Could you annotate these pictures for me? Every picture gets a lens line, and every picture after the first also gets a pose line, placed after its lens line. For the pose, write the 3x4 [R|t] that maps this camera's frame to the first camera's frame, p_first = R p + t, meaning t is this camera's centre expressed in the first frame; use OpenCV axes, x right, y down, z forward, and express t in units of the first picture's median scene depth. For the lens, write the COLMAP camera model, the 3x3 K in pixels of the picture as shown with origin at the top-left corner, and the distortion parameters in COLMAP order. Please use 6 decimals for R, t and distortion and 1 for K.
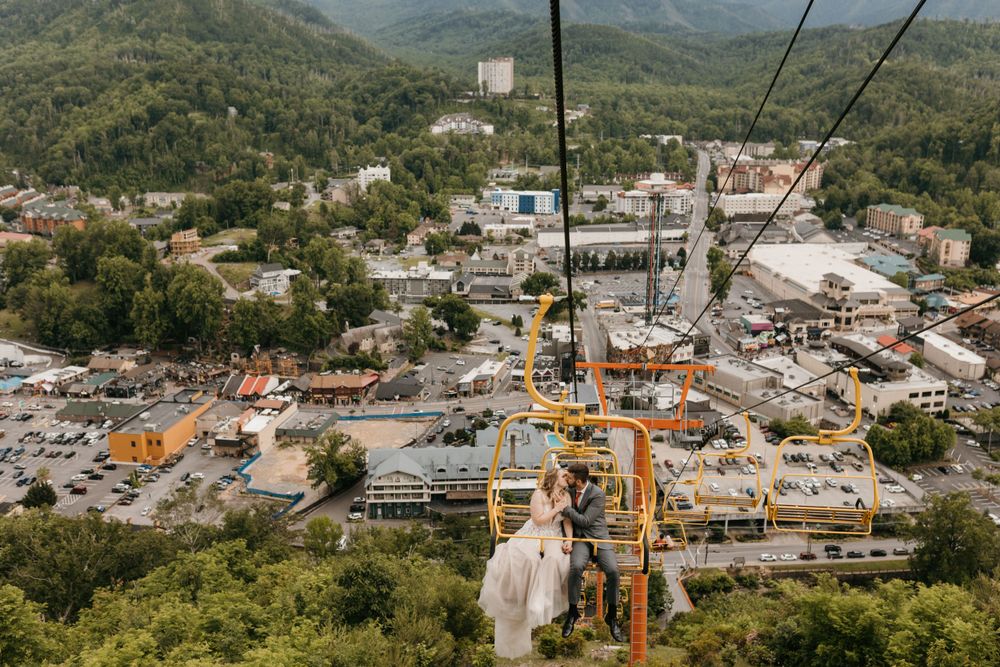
lens RADIAL K [[954.9, 0, 499.4], [0, 954.9, 327.5], [0, 0, 1]] dist [0.003507, 0.001152]
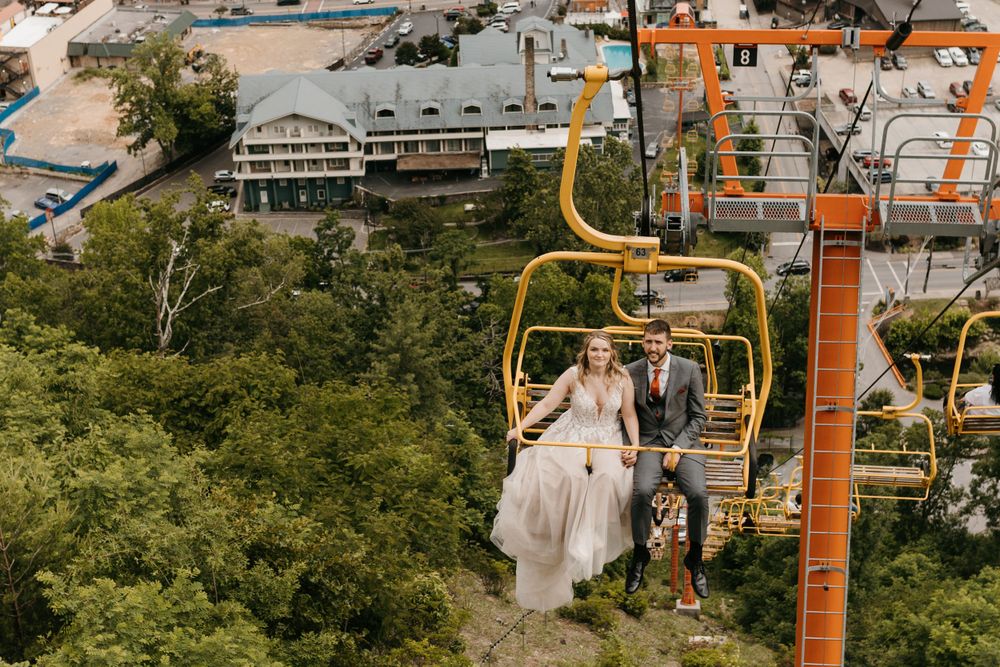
lens RADIAL K [[954.9, 0, 499.4], [0, 954.9, 327.5], [0, 0, 1]] dist [0.003507, 0.001152]
pose [[0.998718, -0.008584, -0.049895, 0.039263], [0.022355, 0.959017, 0.282466, 0.213903], [0.045425, -0.283219, 0.957979, 0.905236]]
